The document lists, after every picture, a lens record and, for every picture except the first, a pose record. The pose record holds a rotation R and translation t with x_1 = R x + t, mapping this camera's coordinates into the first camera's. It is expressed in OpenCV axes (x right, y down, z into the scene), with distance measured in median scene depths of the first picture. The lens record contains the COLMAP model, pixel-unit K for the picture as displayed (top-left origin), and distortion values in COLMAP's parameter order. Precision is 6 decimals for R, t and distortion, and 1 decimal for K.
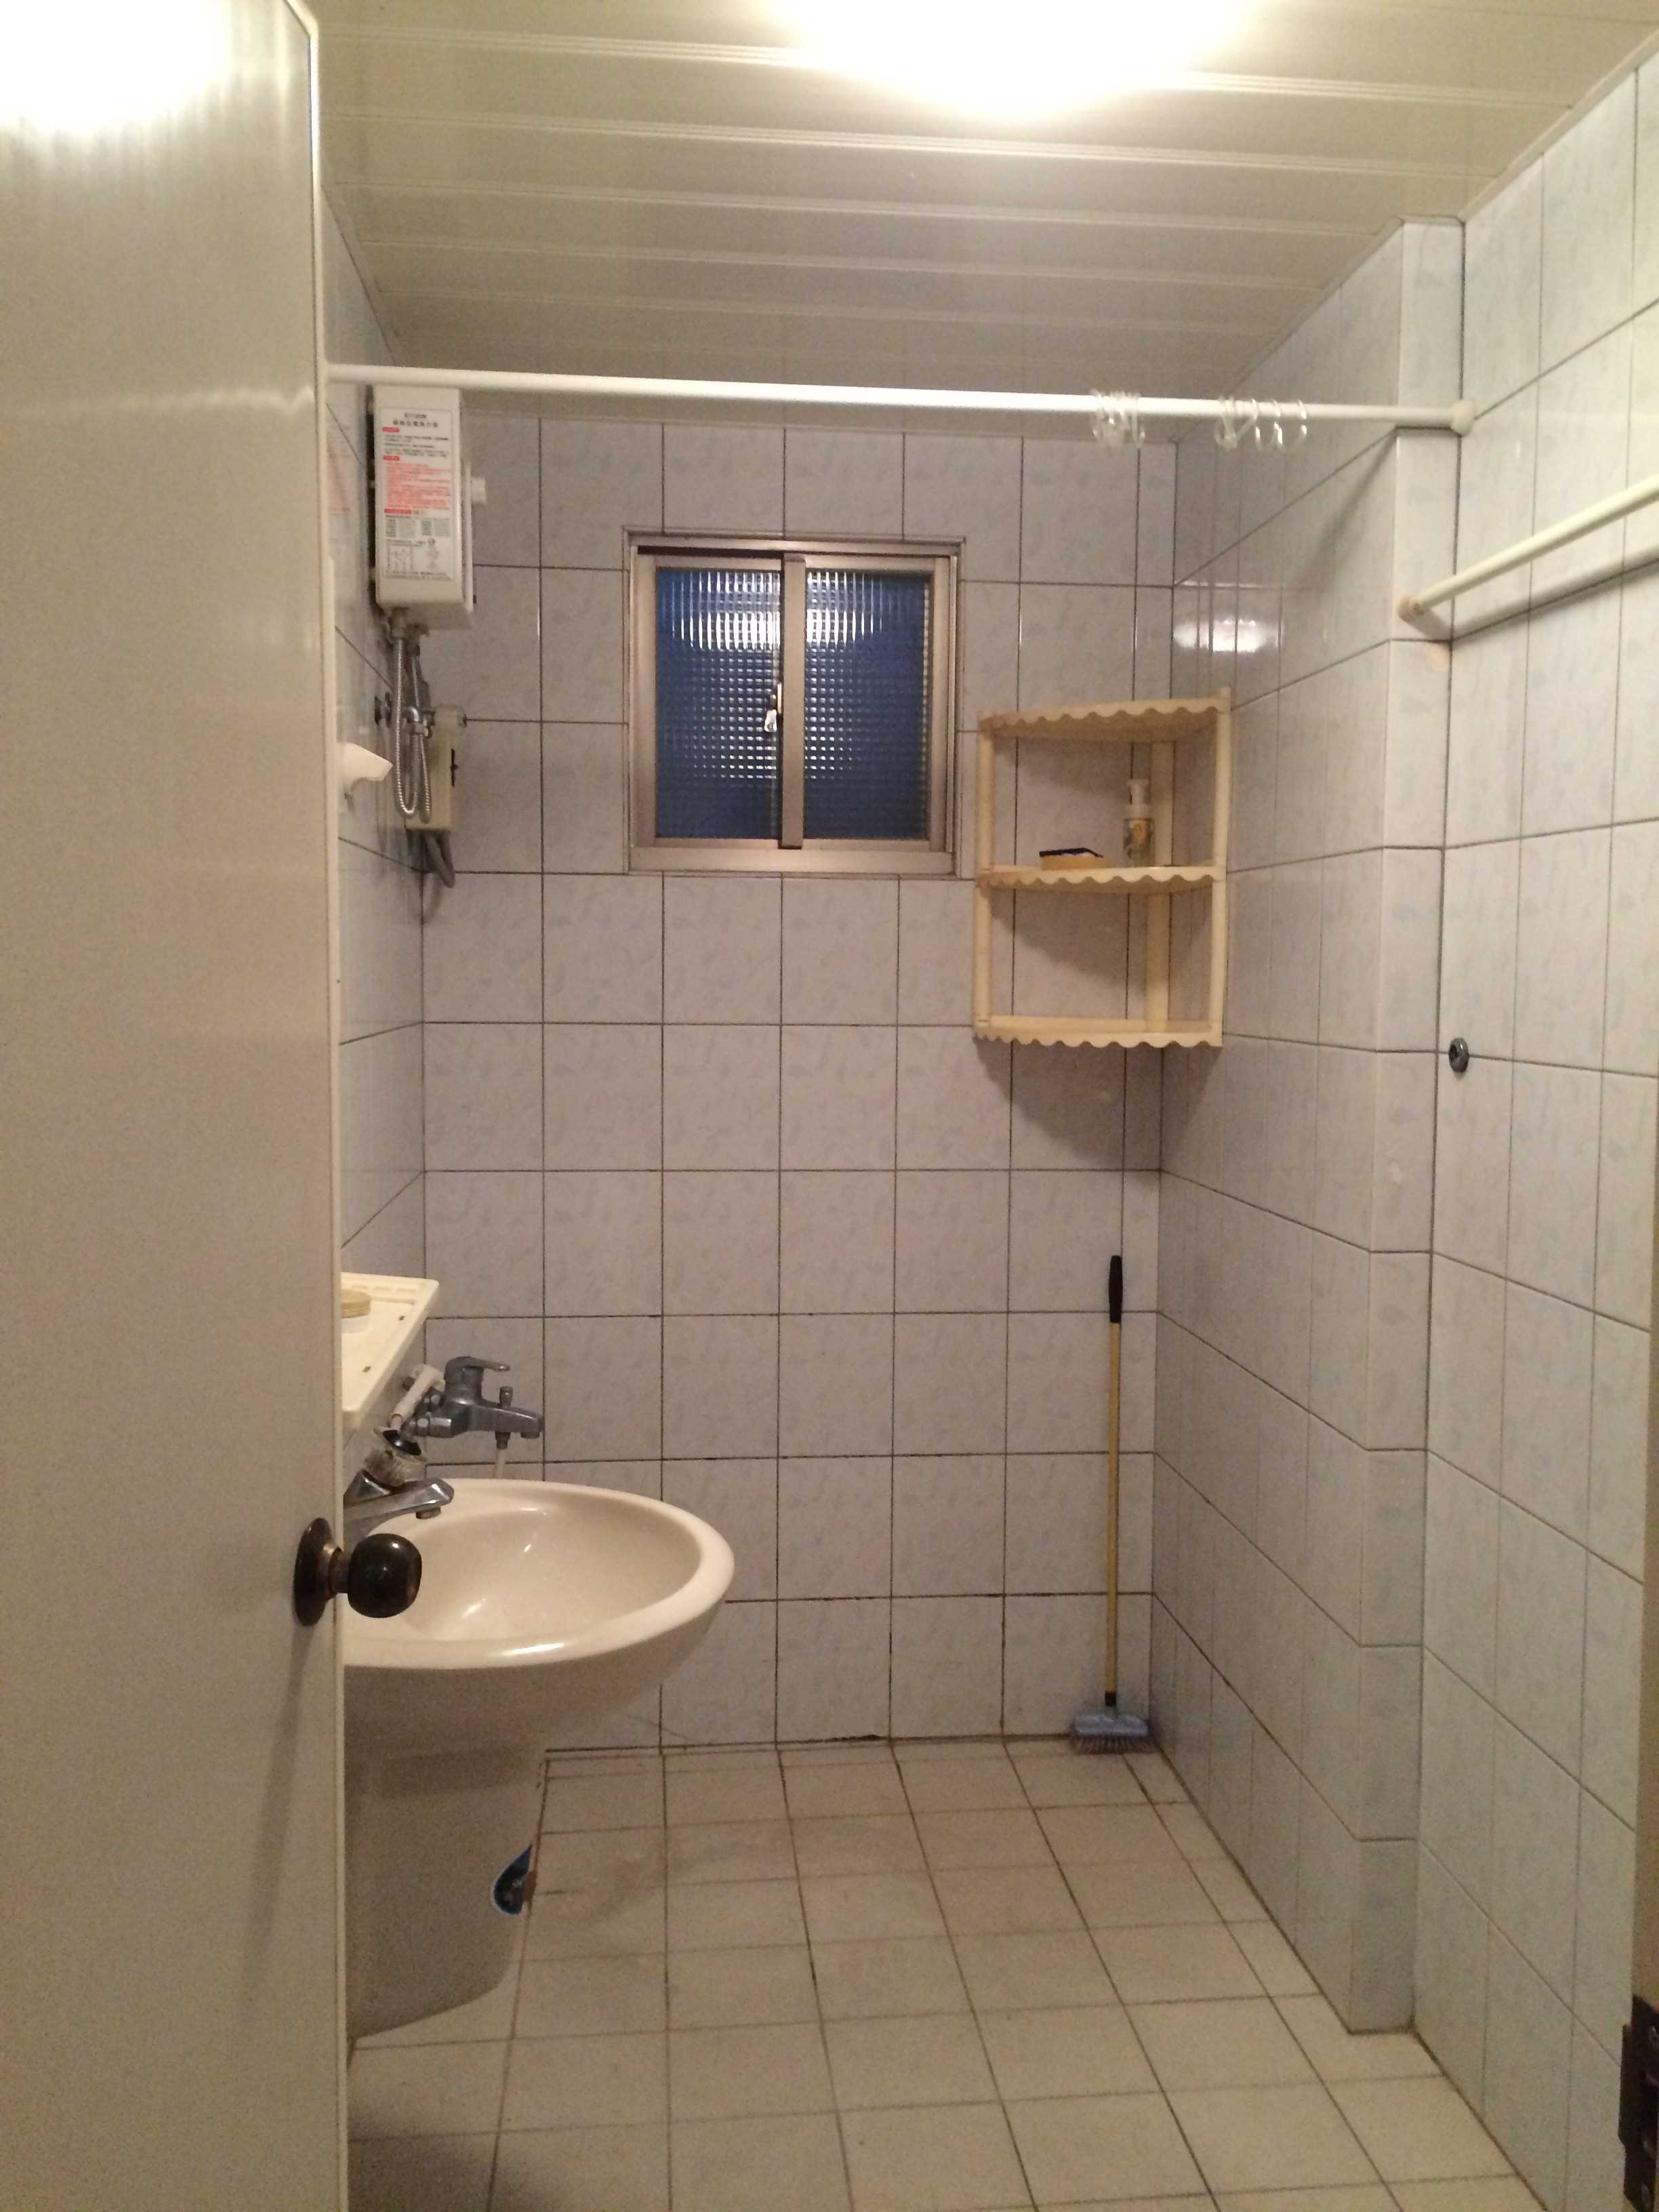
lens RADIAL K [[1851.5, 0, 829.5], [0, 1851.5, 1106.0], [0, 0, 1]] dist [0.001769, 0.003002]
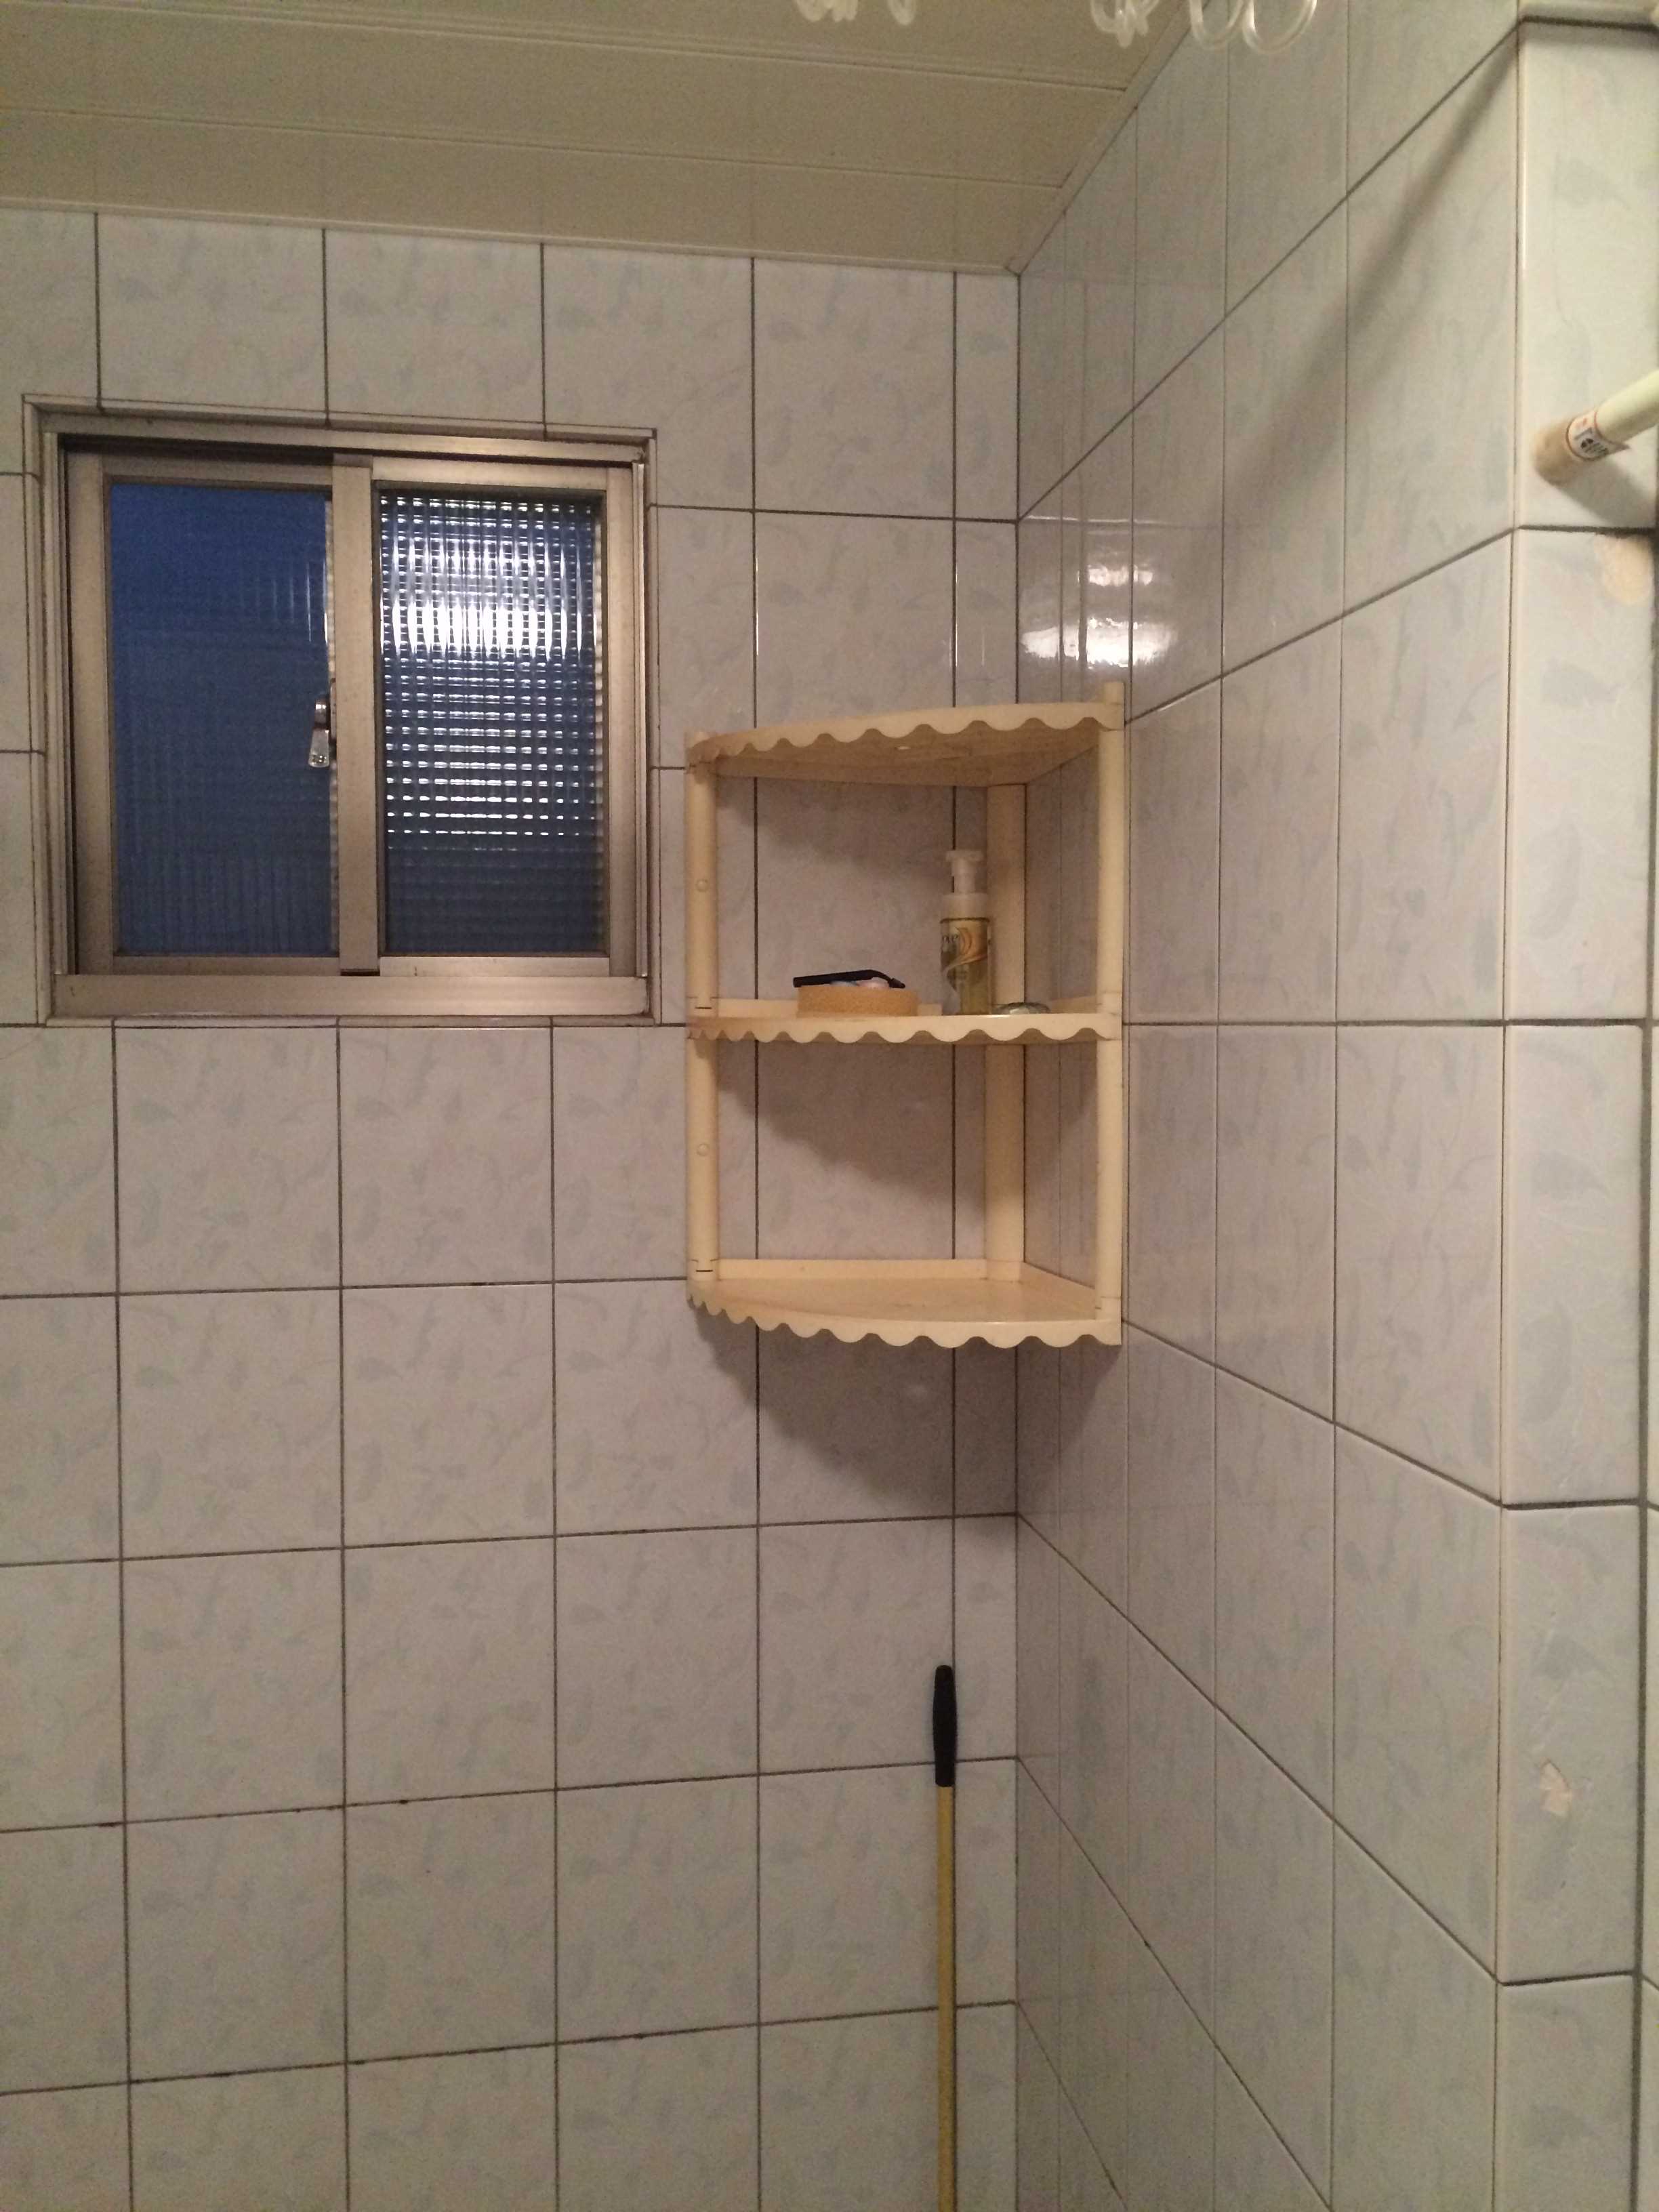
lens RADIAL K [[1872.6, 0, 829.5], [0, 1872.6, 1106.0], [0, 0, 1]] dist [0.012543, -0.000560]
pose [[0.997634, -0.014163, 0.067270, 0.084258], [0.016282, 0.999385, -0.031056, -0.079163], [-0.066789, 0.032078, 0.997251, 0.422865]]
